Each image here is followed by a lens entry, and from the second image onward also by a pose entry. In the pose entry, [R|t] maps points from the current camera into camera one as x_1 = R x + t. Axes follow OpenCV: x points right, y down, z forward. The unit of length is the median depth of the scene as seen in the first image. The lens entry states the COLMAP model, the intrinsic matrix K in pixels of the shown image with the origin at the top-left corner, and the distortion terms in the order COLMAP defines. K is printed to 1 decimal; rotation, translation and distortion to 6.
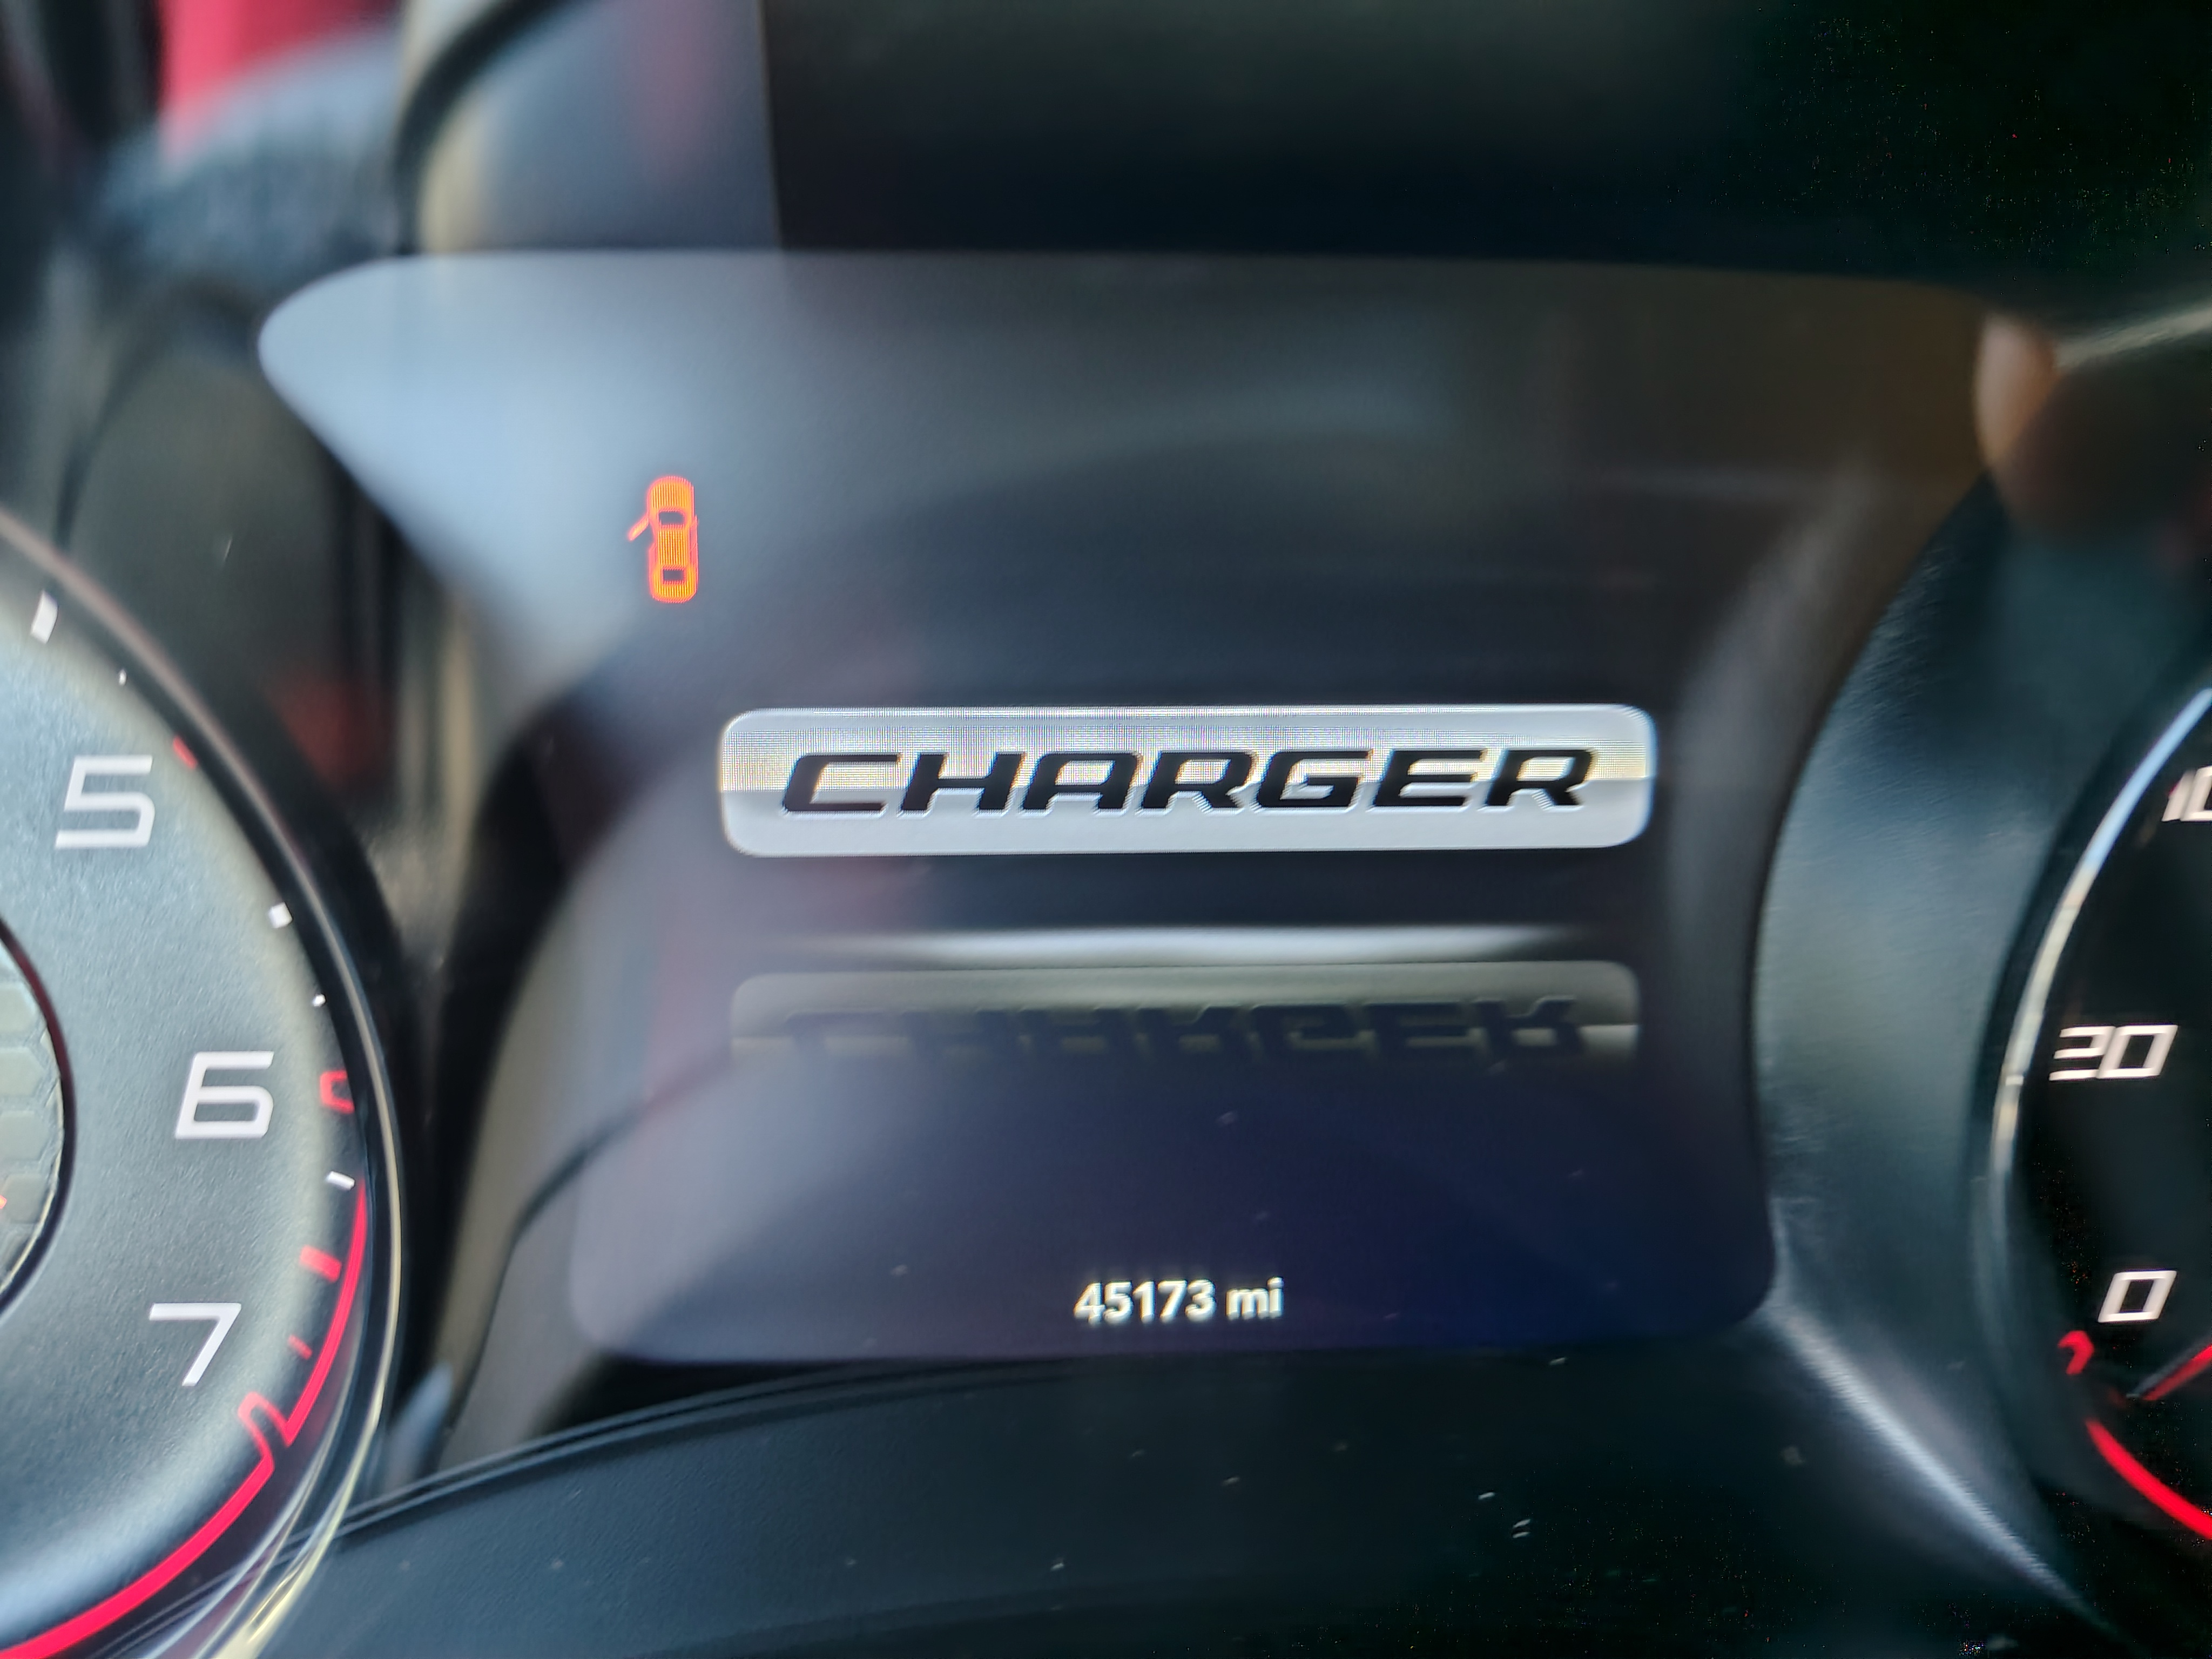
lens RADIAL K [[1514.6, 0, 1116.1], [0, 1514.6, 836.1], [0, 0, 1]] dist [0.020601, -0.026219]
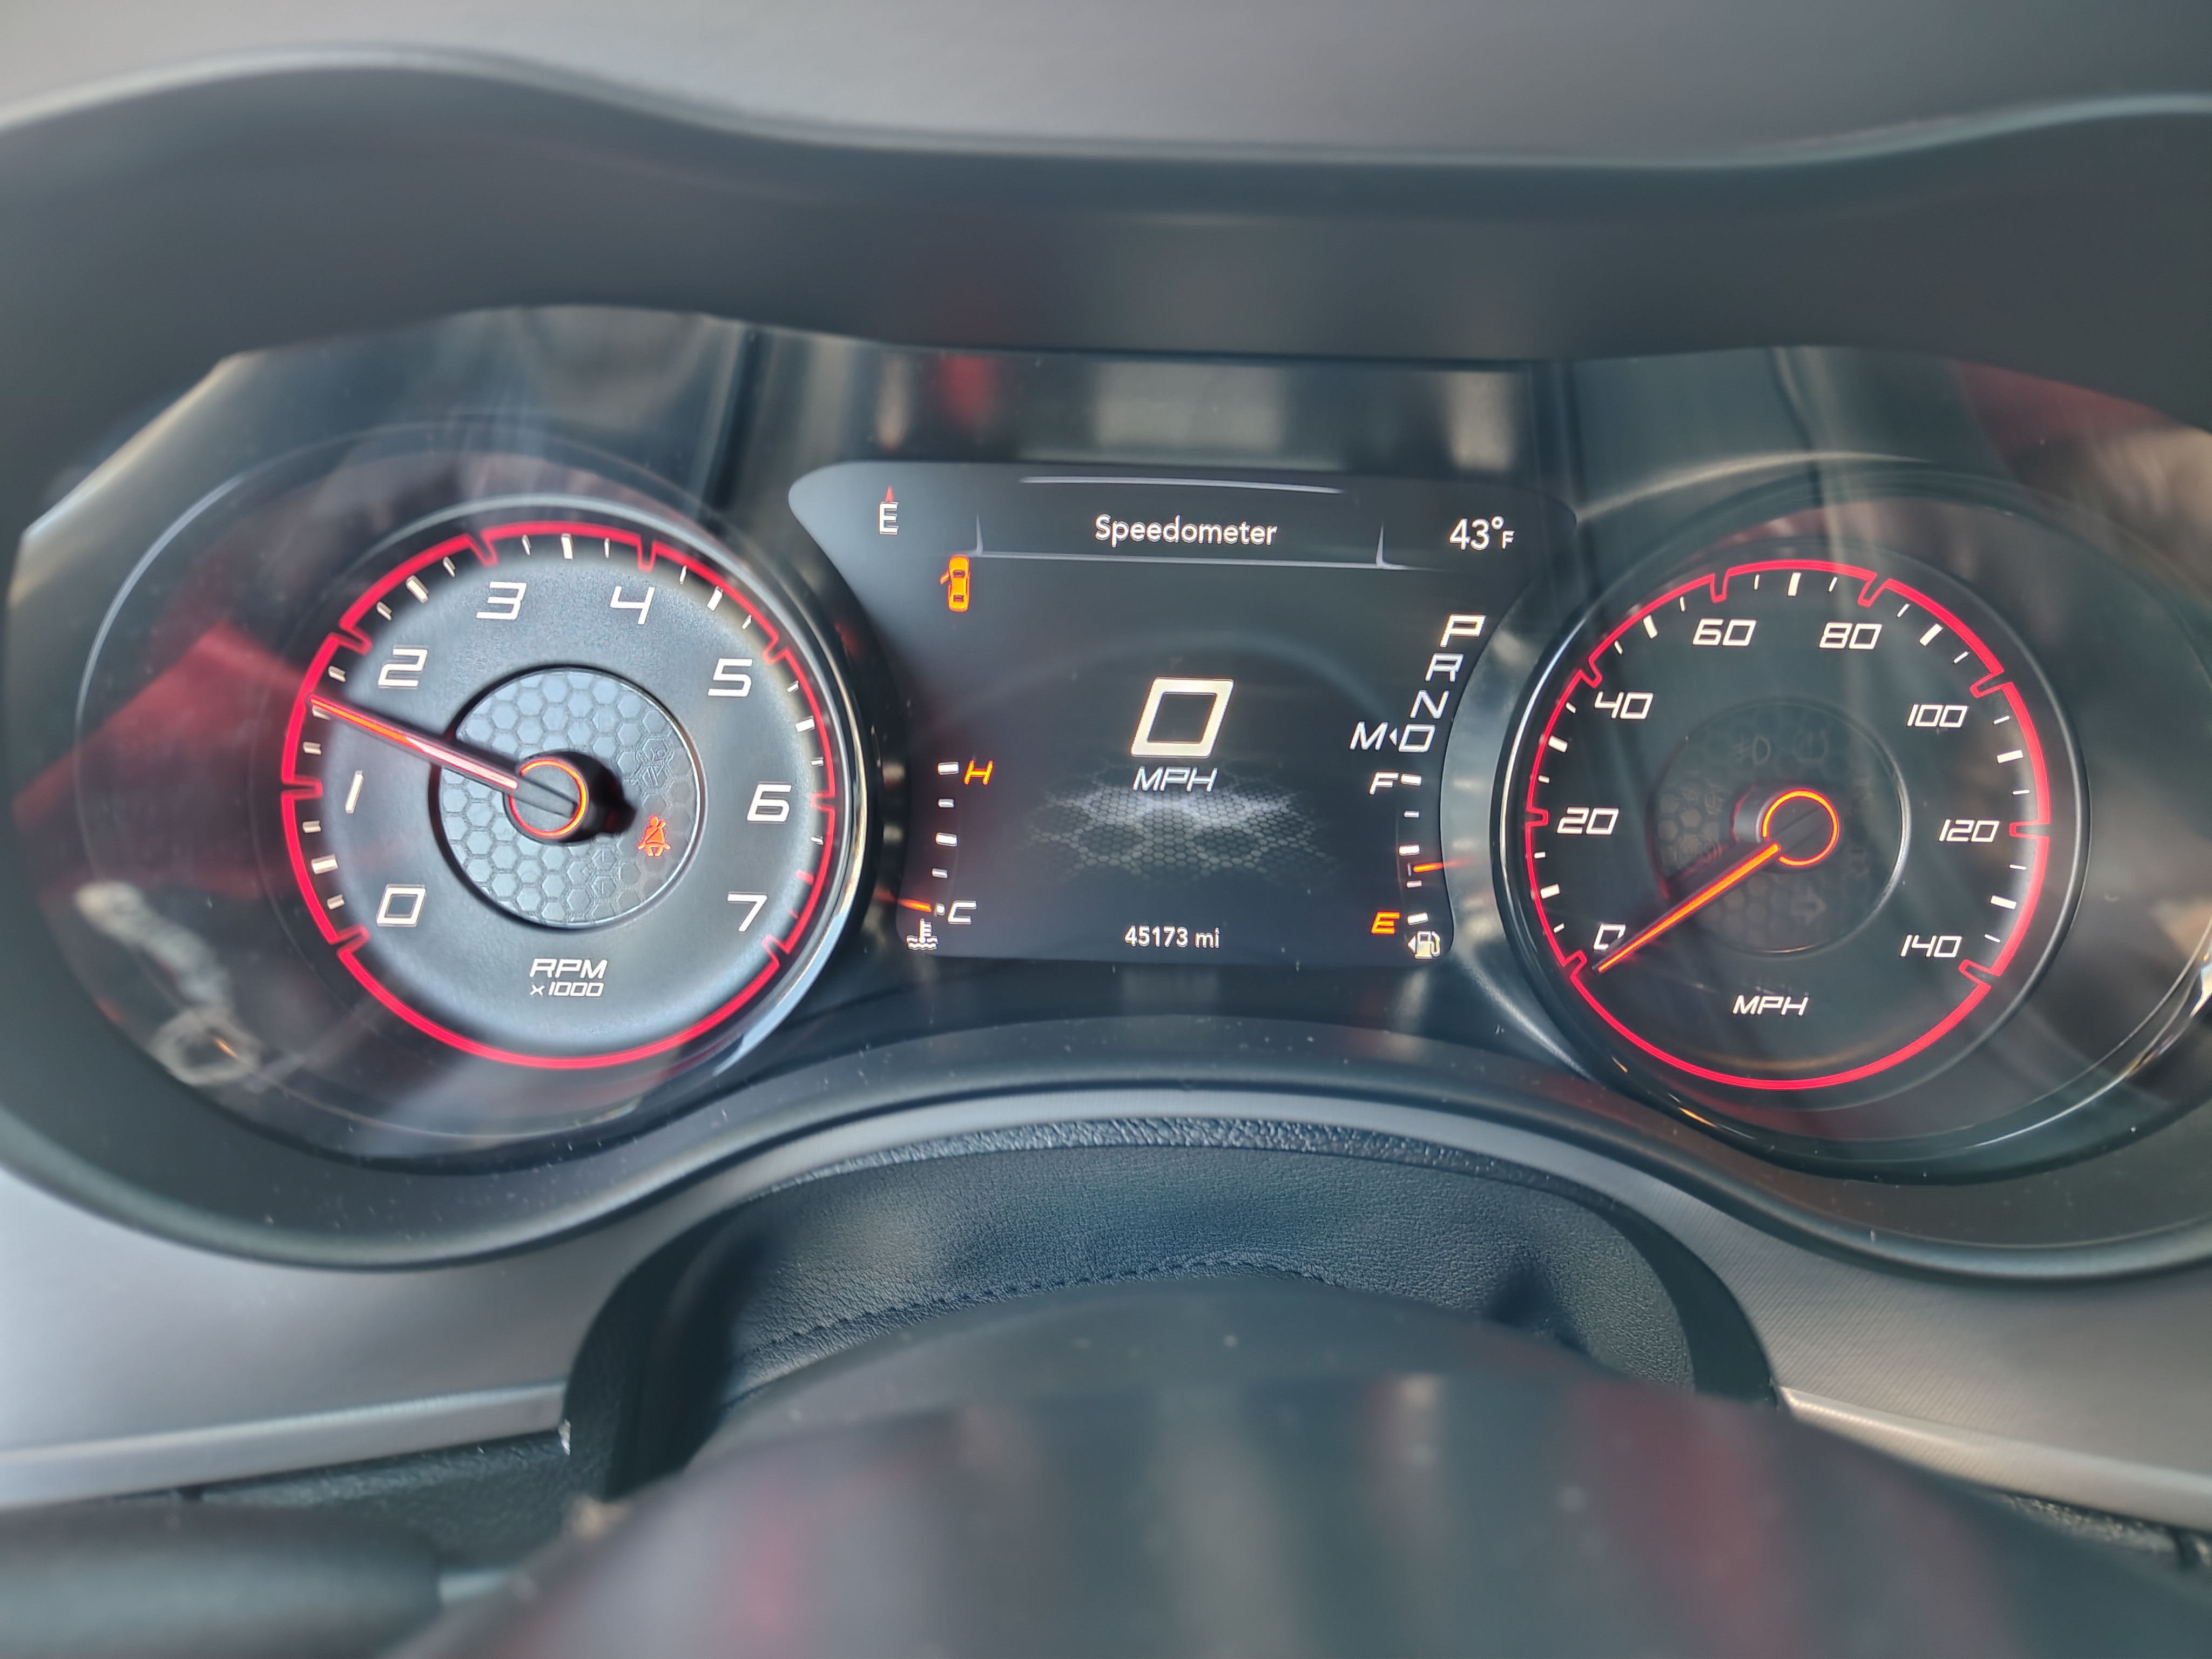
lens RADIAL K [[1514.6, 0, 1098.7], [0, 1514.6, 884.6], [0, 0, 1]] dist [0.020601, -0.026219]
pose [[0.998511, 0.034842, -0.041981, 0.025898], [-0.038350, 0.995569, -0.085860, 0.437551], [0.038803, 0.087342, 0.995422, -1.200749]]
